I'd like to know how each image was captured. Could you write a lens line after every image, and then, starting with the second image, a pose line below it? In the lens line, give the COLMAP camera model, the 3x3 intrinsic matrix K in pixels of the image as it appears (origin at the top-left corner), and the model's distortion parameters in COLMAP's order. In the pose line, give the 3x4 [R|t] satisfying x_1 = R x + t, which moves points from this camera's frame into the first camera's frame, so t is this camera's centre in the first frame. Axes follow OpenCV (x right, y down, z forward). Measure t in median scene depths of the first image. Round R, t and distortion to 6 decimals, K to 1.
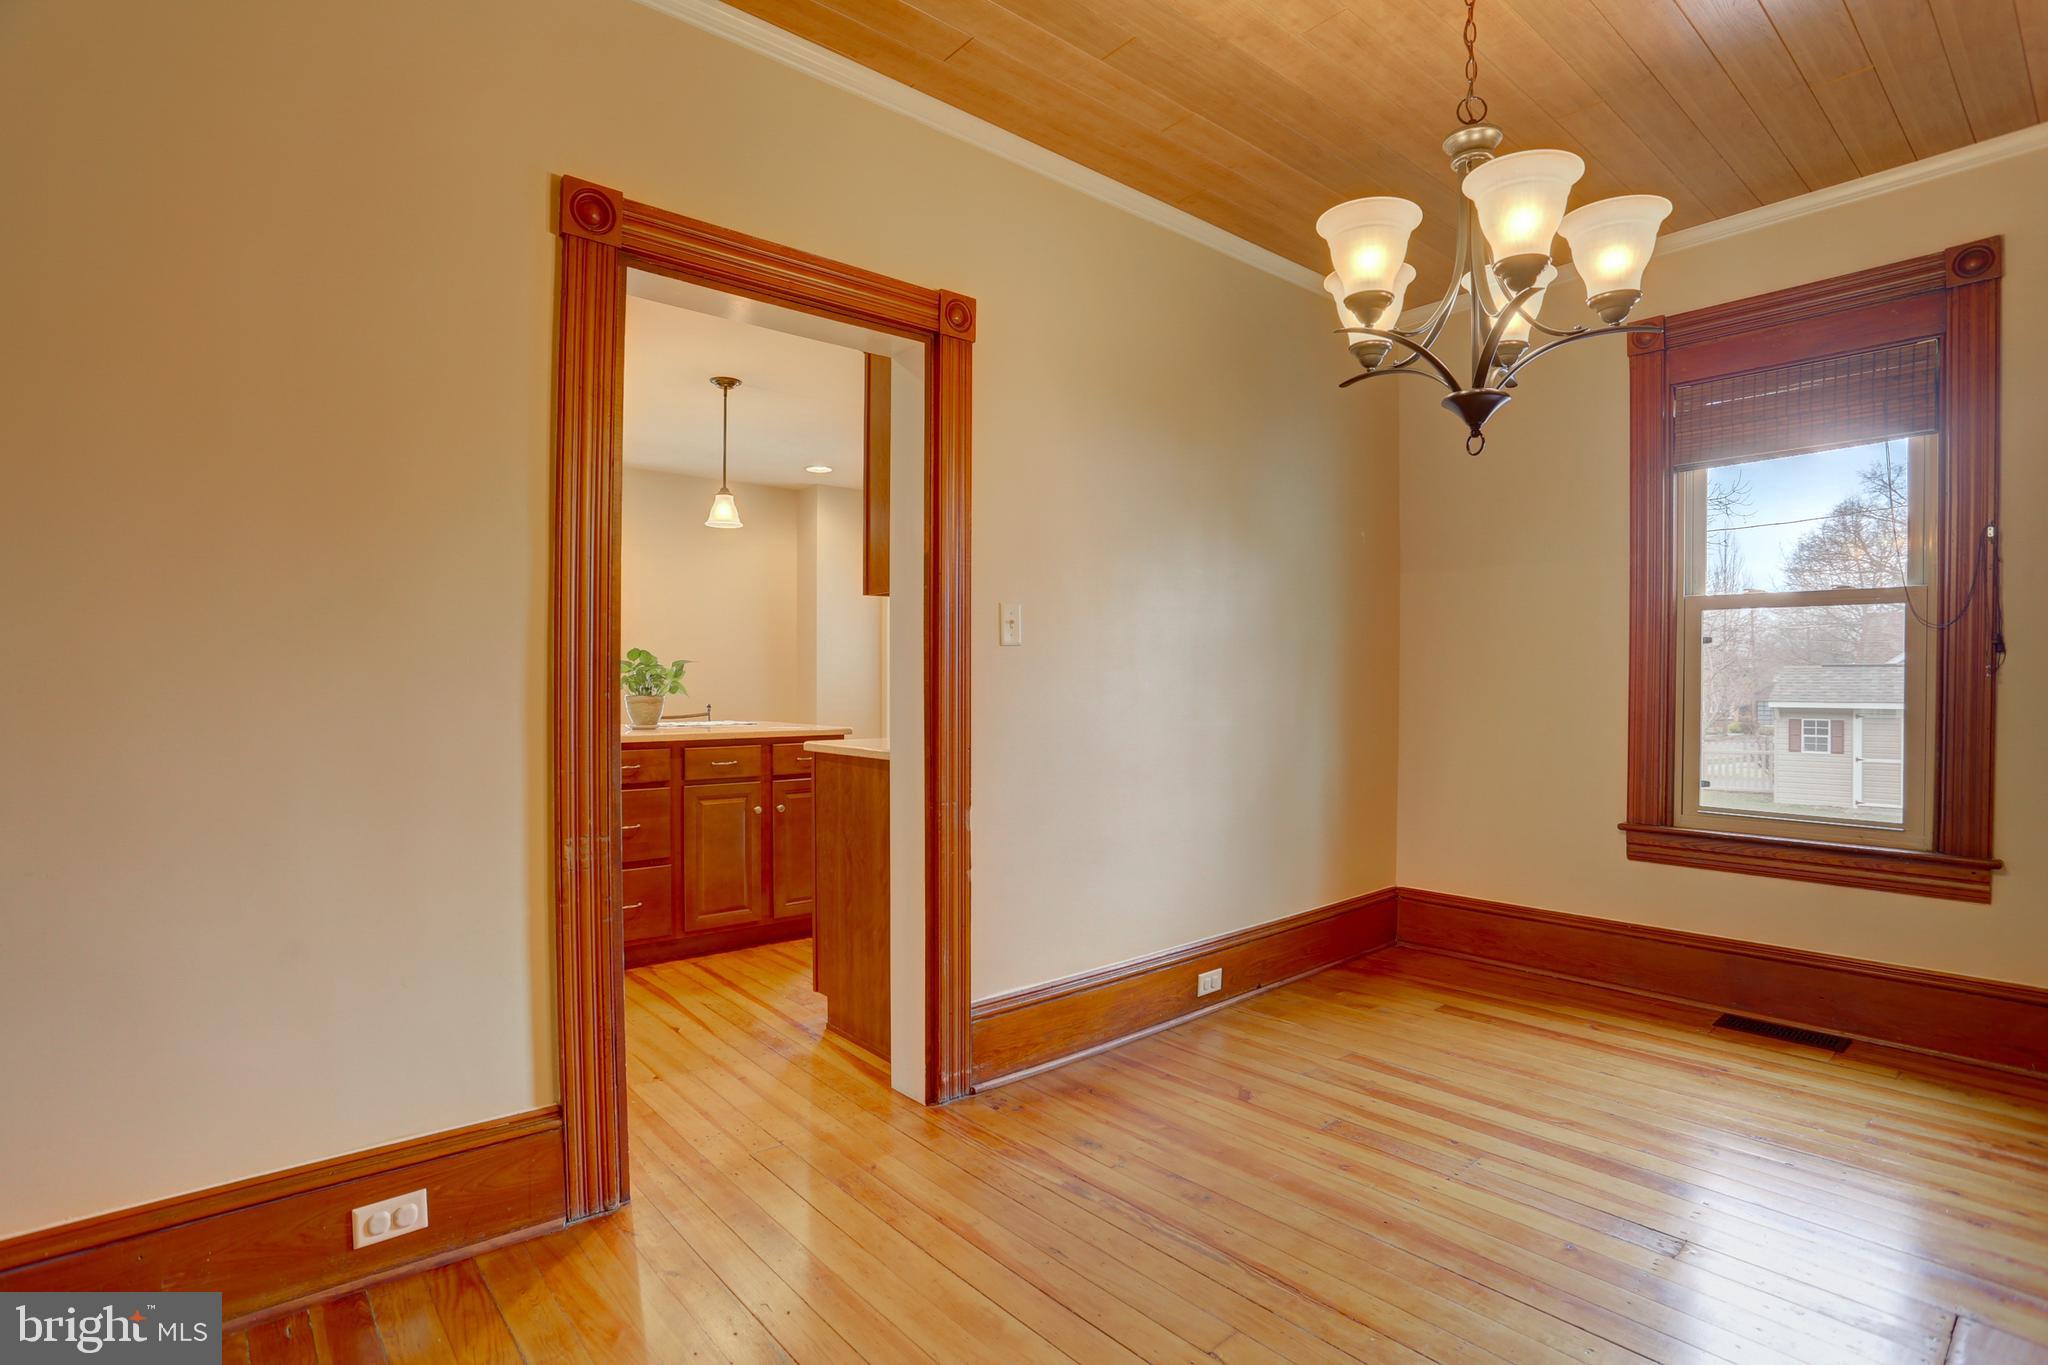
lens RADIAL K [[1012.4, 0, 1015.6], [0, 1012.4, 681.4], [0, 0, 1]] dist [-0.061276, 0.018028]
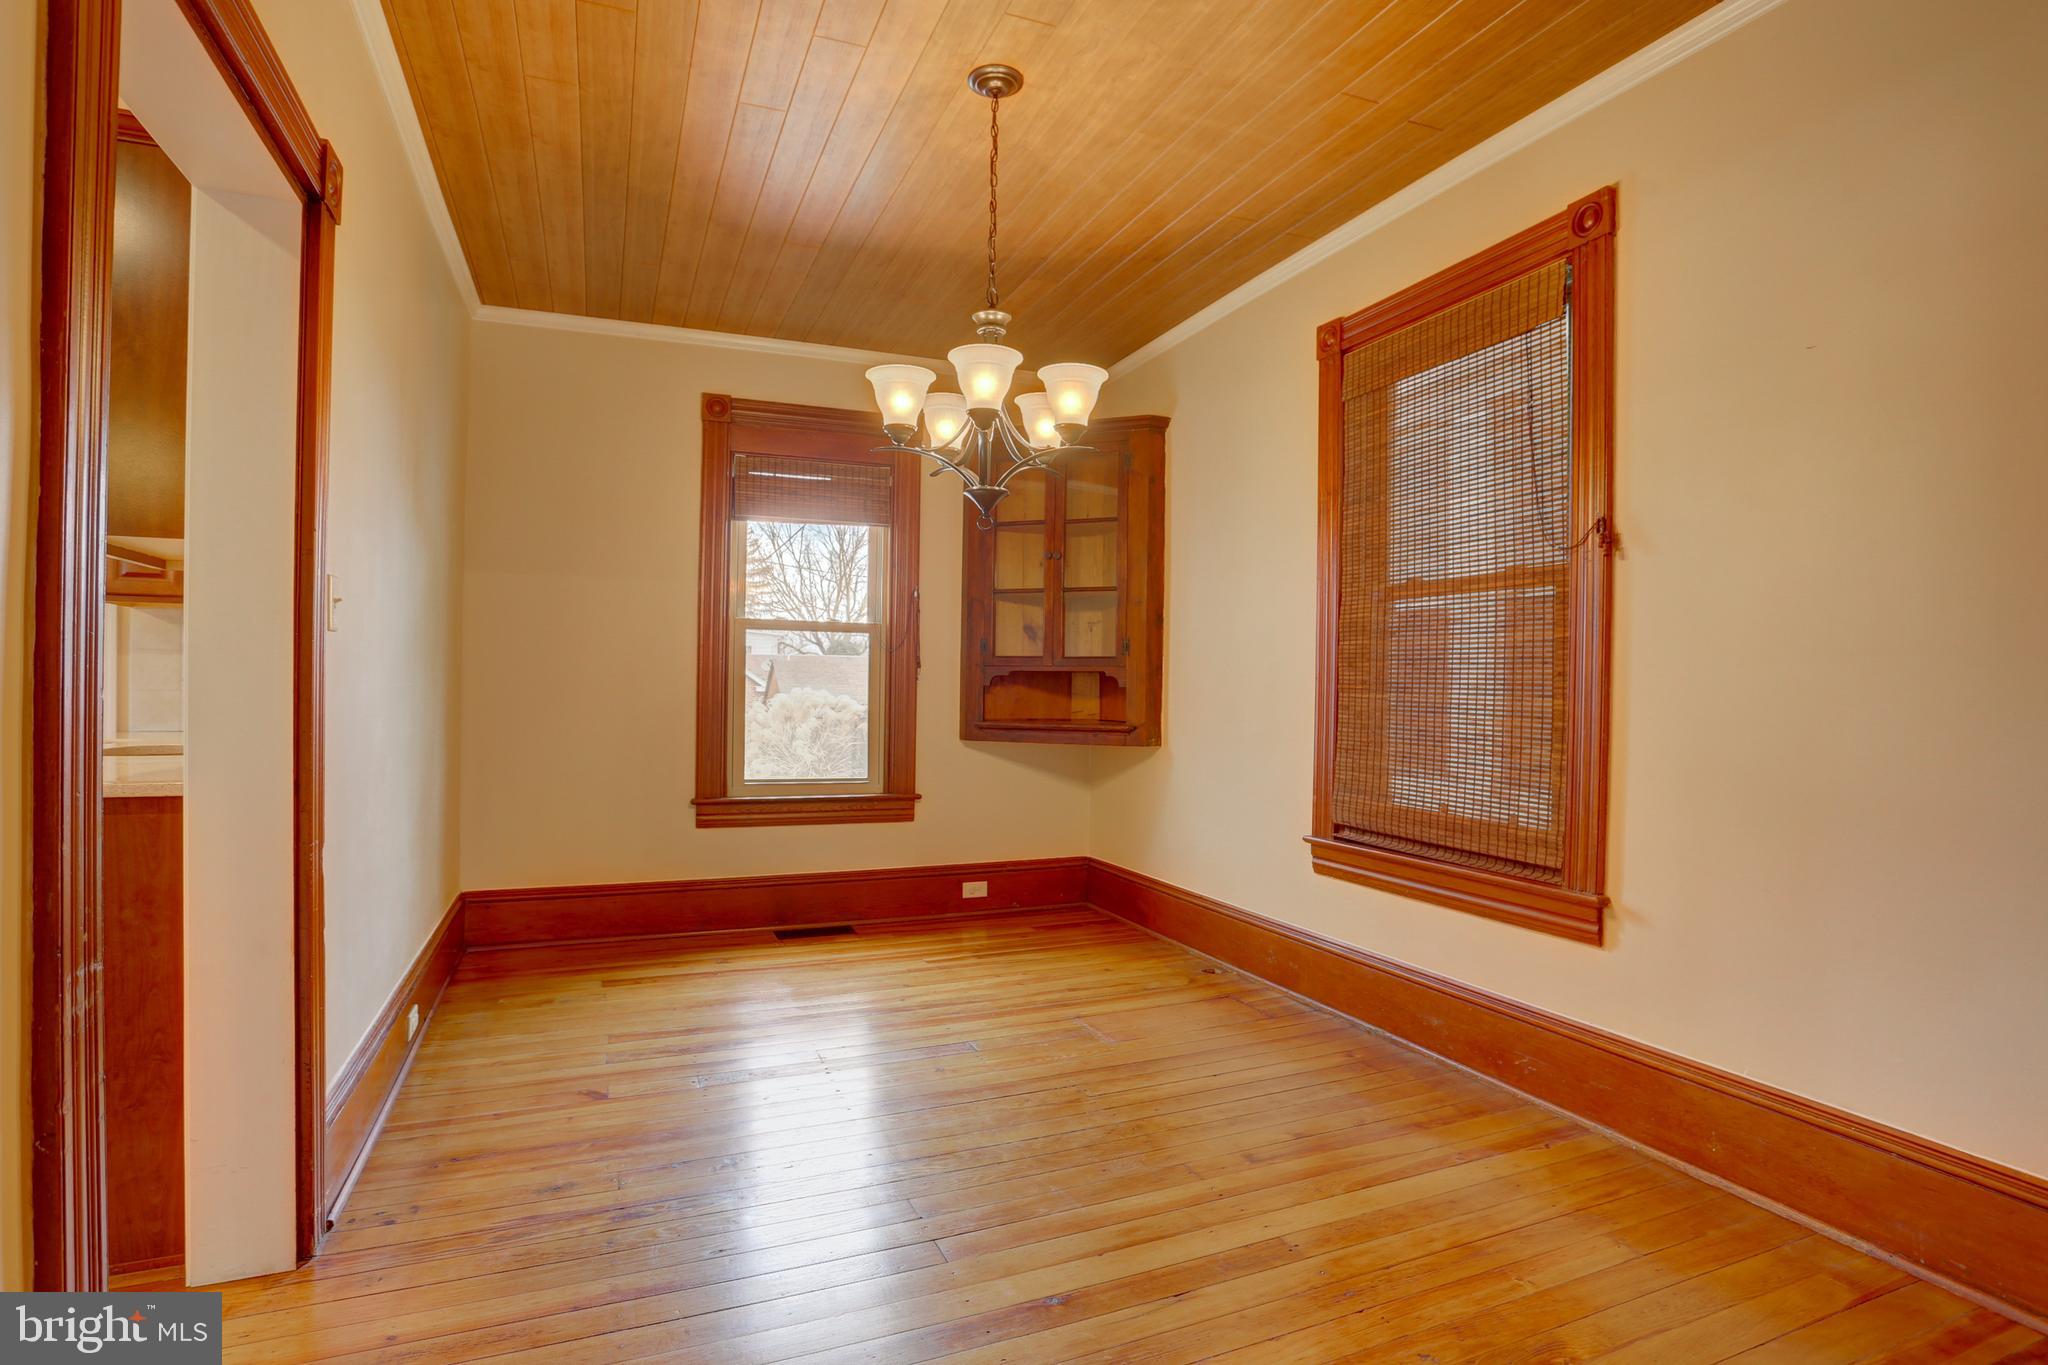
lens RADIAL K [[1012.4, 0, 1008.1], [0, 1012.4, 697.0], [0, 0, 1]] dist [-0.061276, 0.018028]
pose [[0.333062, -0.005418, 0.942889, -0.519002], [-0.005638, 0.999954, 0.007737, 0.005768], [-0.942888, -0.007893, 0.333016, 0.262190]]
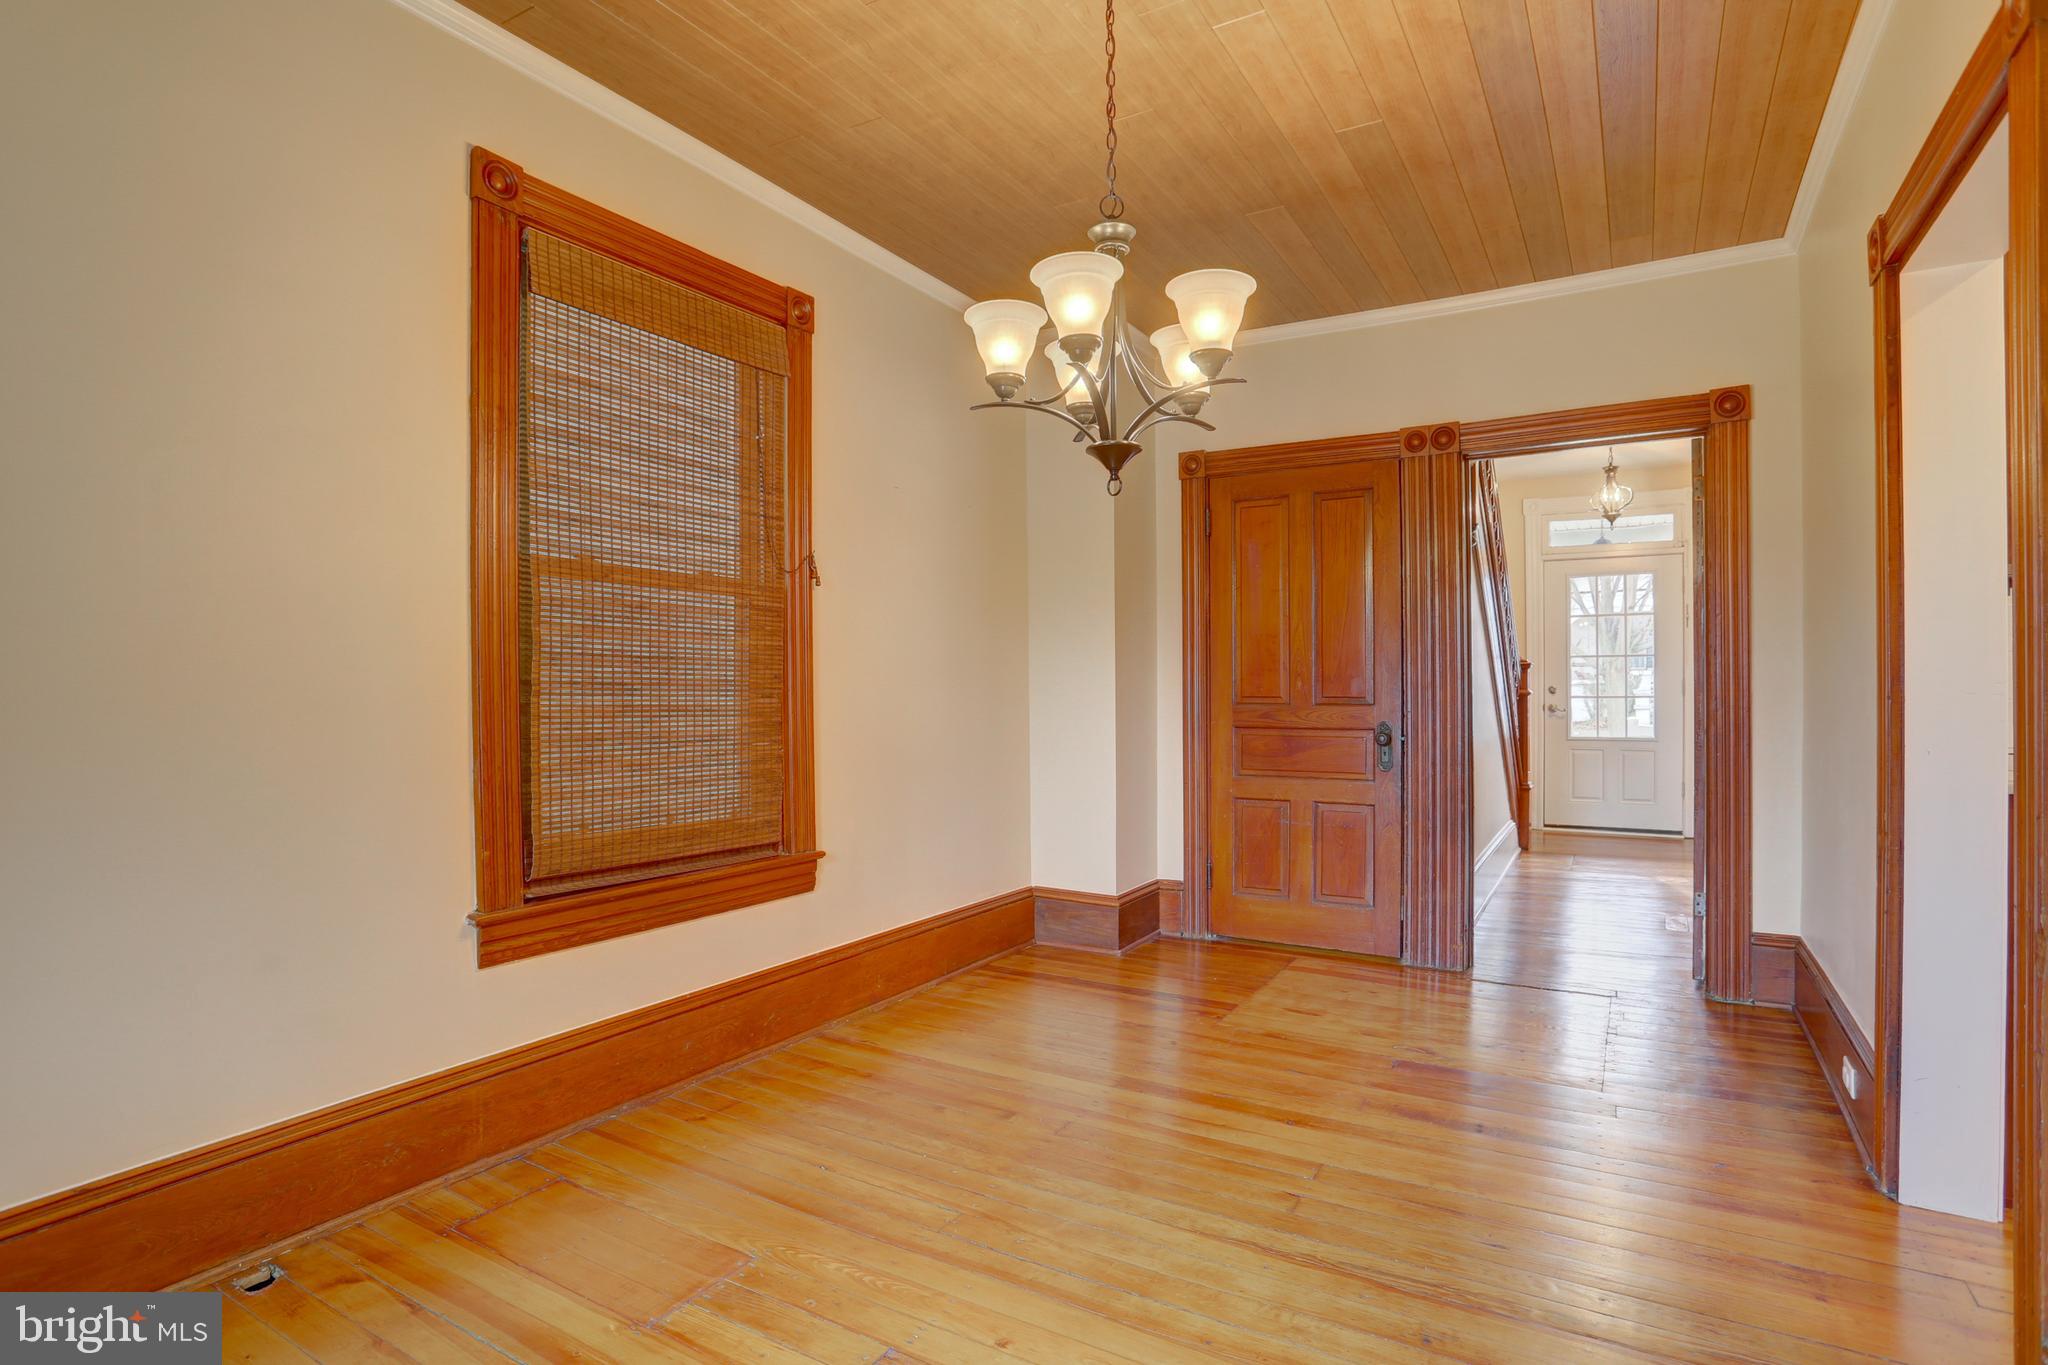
lens RADIAL K [[1012.4, 0, 1065.3], [0, 1012.4, 703.8], [0, 0, 1]] dist [-0.061276, 0.018028]
pose [[-0.946761, 0.007790, -0.321843, 0.522594], [0.004664, 0.999934, 0.010483, 0.007948], [0.321903, 0.008424, -0.946735, 1.183694]]
